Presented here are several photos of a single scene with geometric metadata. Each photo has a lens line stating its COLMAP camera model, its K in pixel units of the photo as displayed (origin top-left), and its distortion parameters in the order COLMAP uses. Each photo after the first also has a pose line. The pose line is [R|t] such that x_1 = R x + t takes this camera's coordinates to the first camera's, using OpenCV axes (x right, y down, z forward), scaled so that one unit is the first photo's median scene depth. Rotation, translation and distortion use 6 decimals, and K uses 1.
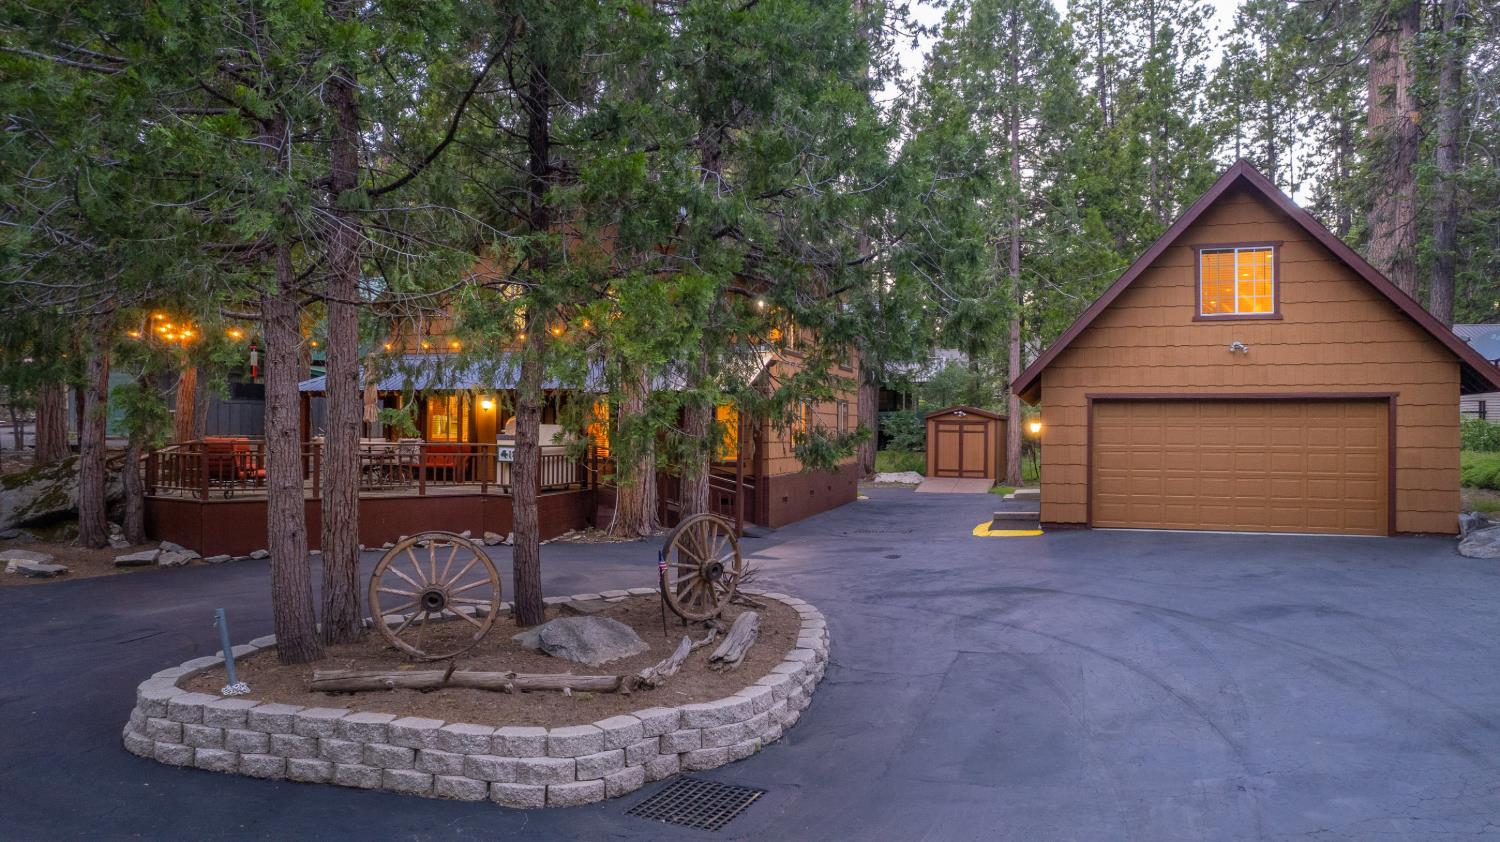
lens RADIAL K [[941.8, 0, 755.2], [0, 941.8, 421.3], [0, 0, 1]] dist [-0.040380, 0.023541]
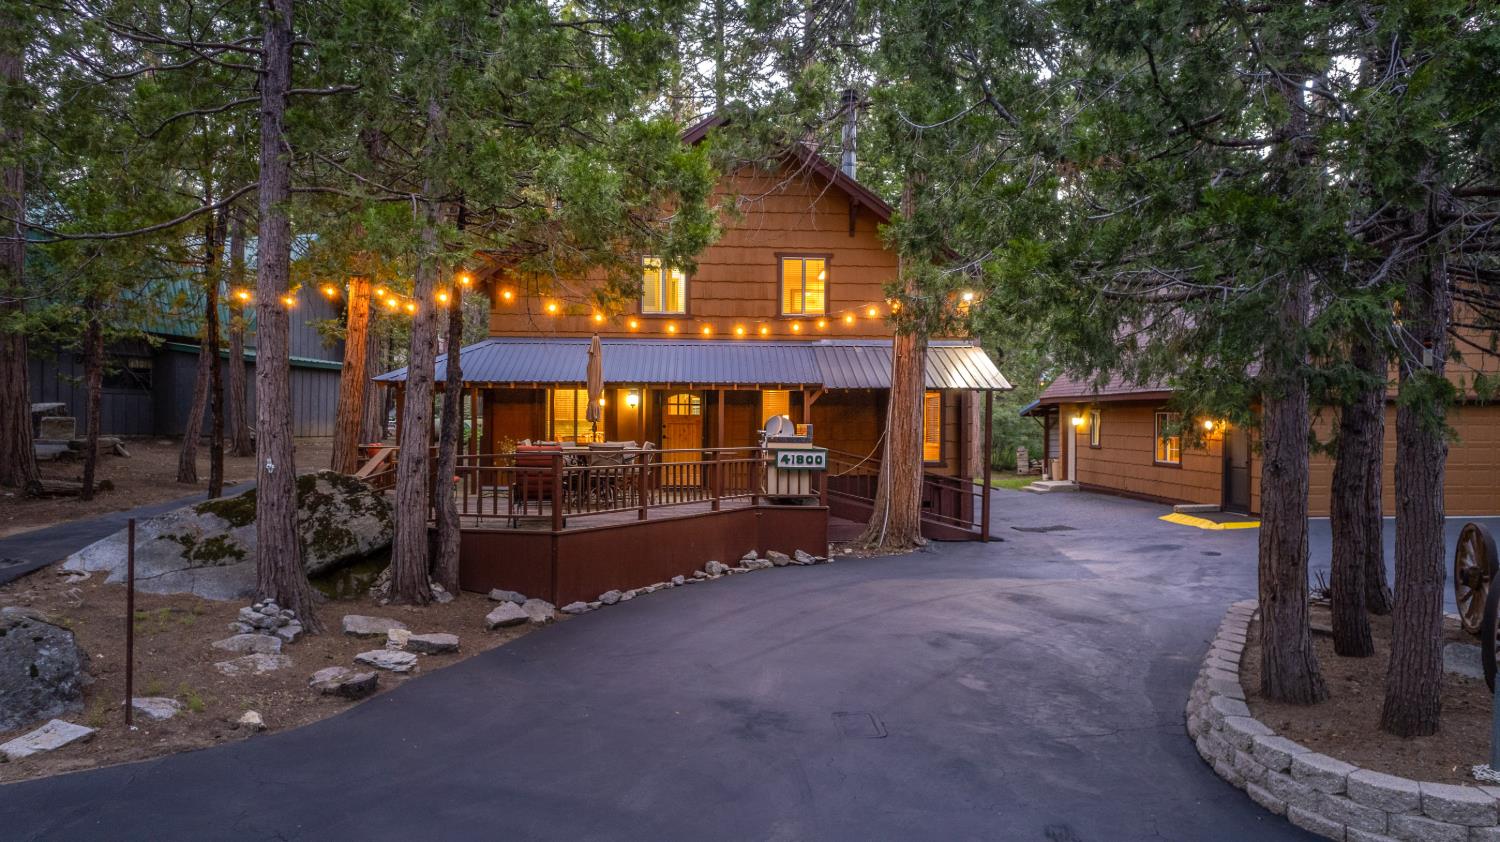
lens RADIAL K [[941.8, 0, 759.1], [0, 941.8, 411.6], [0, 0, 1]] dist [-0.040380, 0.023541]
pose [[0.932268, 0.002180, 0.361761, -0.700439], [-0.002085, 0.999998, -0.000653, -0.009151], [-0.361761, -0.000145, 0.932271, 0.239363]]
